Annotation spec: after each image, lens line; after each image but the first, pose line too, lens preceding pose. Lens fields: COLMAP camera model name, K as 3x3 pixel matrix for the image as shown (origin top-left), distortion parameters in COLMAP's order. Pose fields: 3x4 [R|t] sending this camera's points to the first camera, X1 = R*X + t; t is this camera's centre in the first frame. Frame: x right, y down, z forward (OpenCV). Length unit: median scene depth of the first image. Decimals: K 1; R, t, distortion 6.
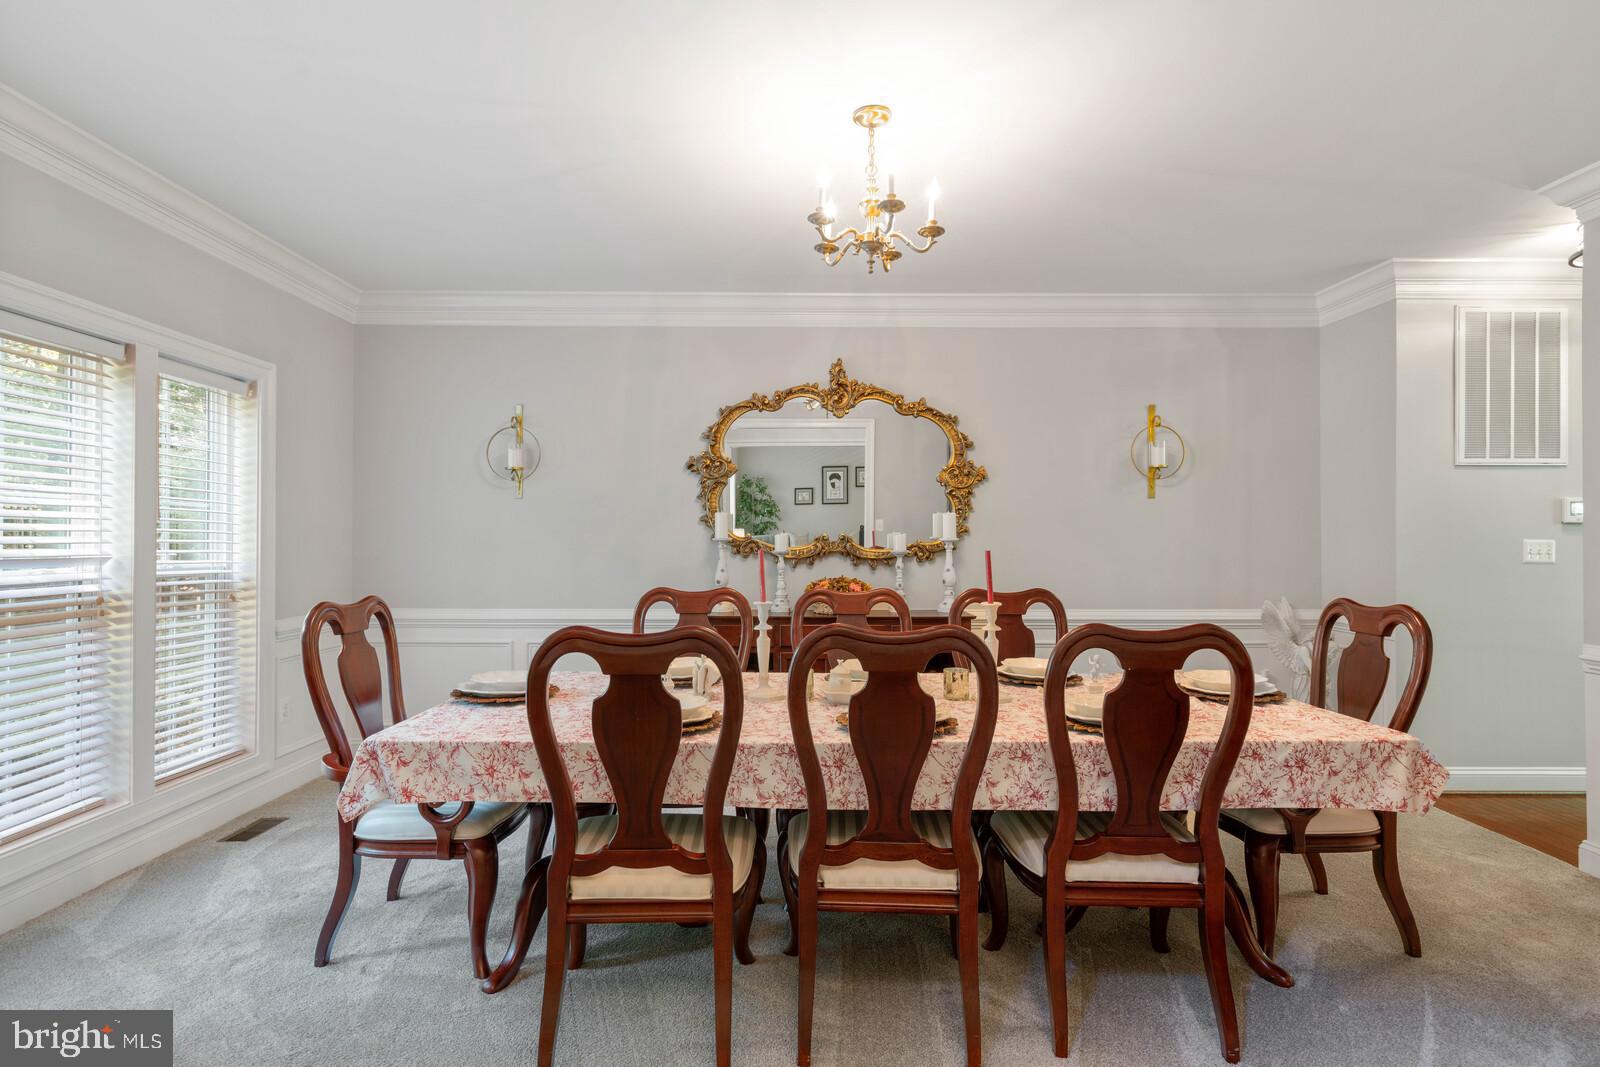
lens RADIAL K [[794.5, 0, 797.8], [0, 794.5, 532.4], [0, 0, 1]] dist [0.016433, 0.000535]
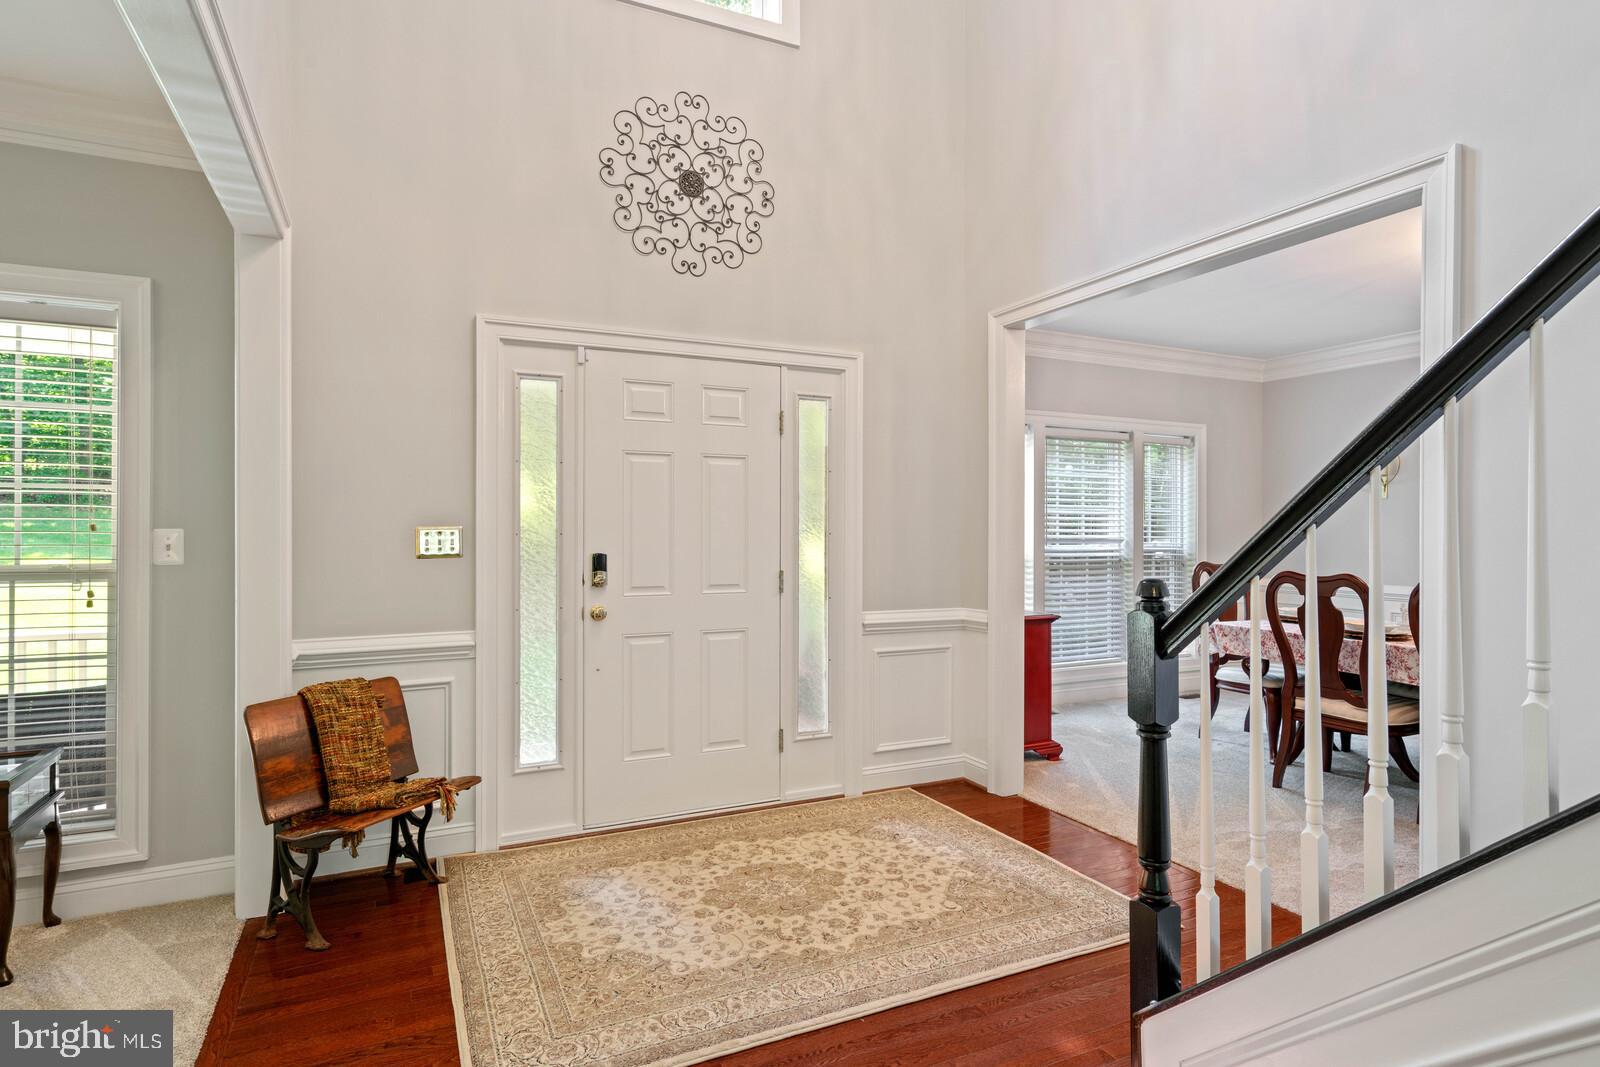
lens RADIAL K [[827.9, 0, 794.9], [0, 827.9, 526.5], [0, 0, 1]] dist [0.002269, 0.000223]
pose [[0.441692, -0.005084, -0.897152, 0.641420], [0.008042, 0.999966, -0.001708, -0.004726], [0.897131, -0.006460, 0.441718, -0.654931]]
